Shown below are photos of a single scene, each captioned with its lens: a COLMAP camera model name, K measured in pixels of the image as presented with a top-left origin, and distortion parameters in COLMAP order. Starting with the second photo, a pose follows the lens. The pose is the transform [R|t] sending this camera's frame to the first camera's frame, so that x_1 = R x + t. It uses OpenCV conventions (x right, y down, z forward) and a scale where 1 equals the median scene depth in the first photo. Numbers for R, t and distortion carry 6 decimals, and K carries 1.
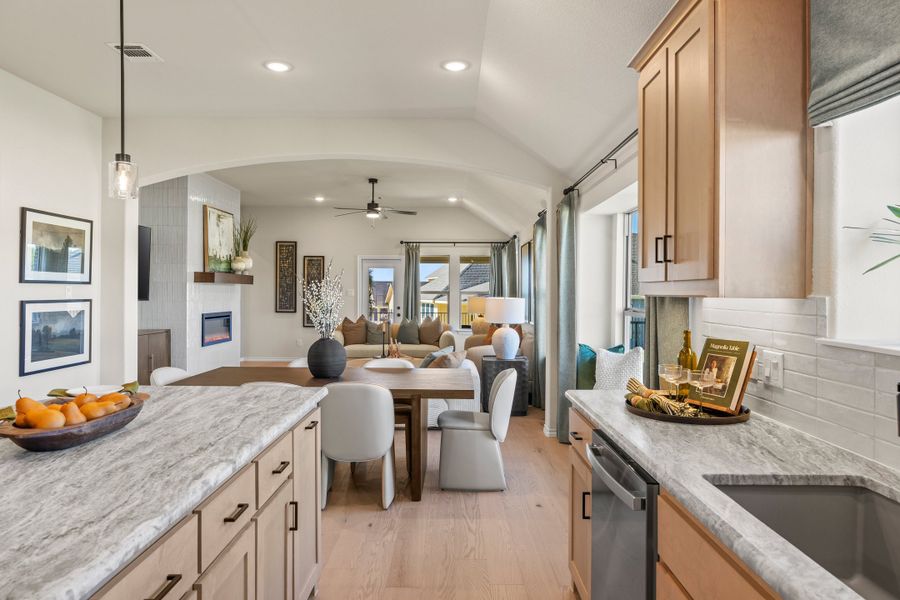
lens RADIAL K [[566.1, 0, 452.5], [0, 566.1, 298.5], [0, 0, 1]] dist [-0.005310, -0.001967]
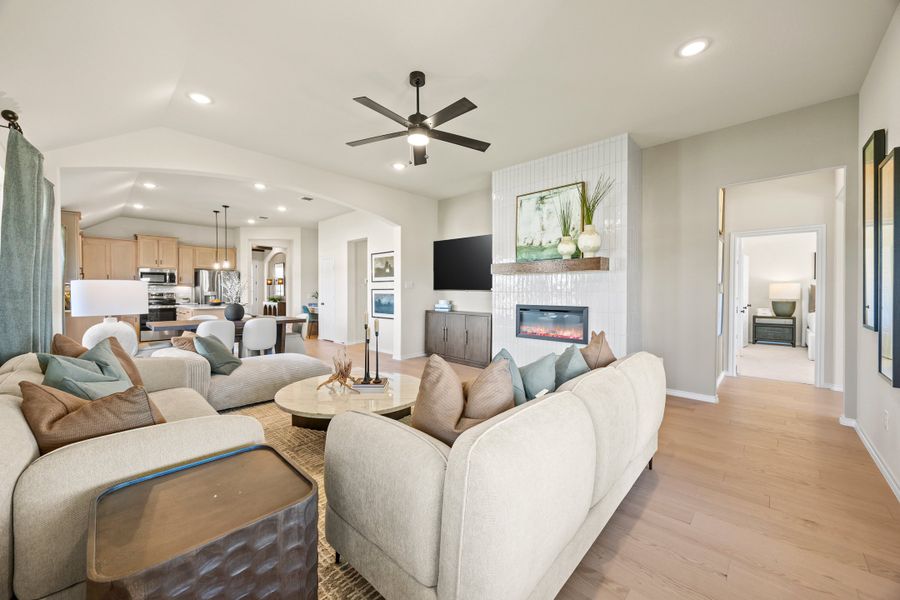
lens RADIAL K [[341.6, 0, 445.3], [0, 341.6, 294.1], [0, 0, 1]] dist [0.003413, 0.000142]
pose [[-0.693691, -0.000331, -0.720273, 0.078154], [-0.013639, 0.999827, 0.012676, 0.001847], [0.720144, 0.018617, -0.693575, 1.191358]]
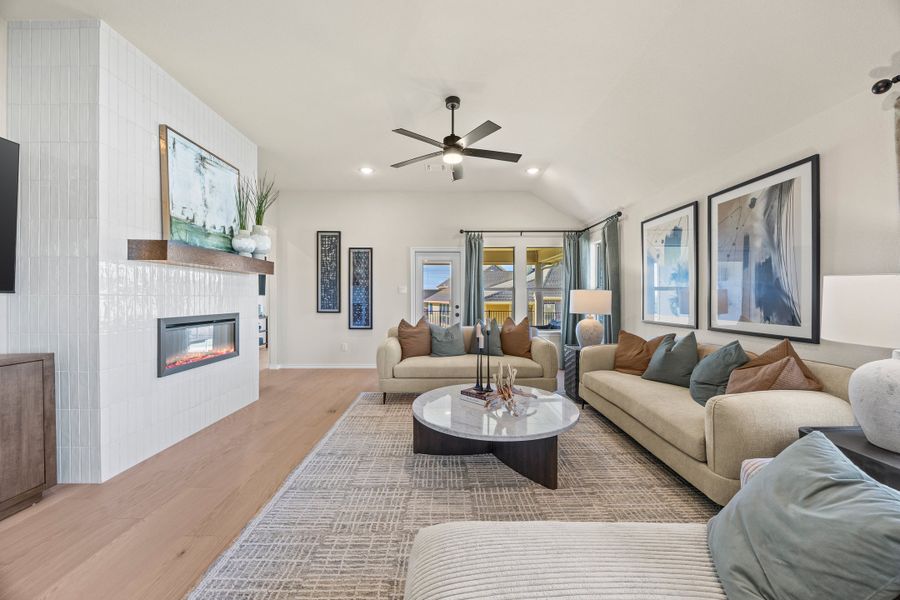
lens RADIAL K [[341.6, 0, 448.2], [0, 341.6, 301.3], [0, 0, 1]] dist [0.003413, 0.000142]
pose [[0.999977, -0.006079, 0.003073, -0.139894], [0.006080, 0.999982, -0.000197, 0.010520], [-0.003071, 0.000216, 0.999995, 0.590578]]
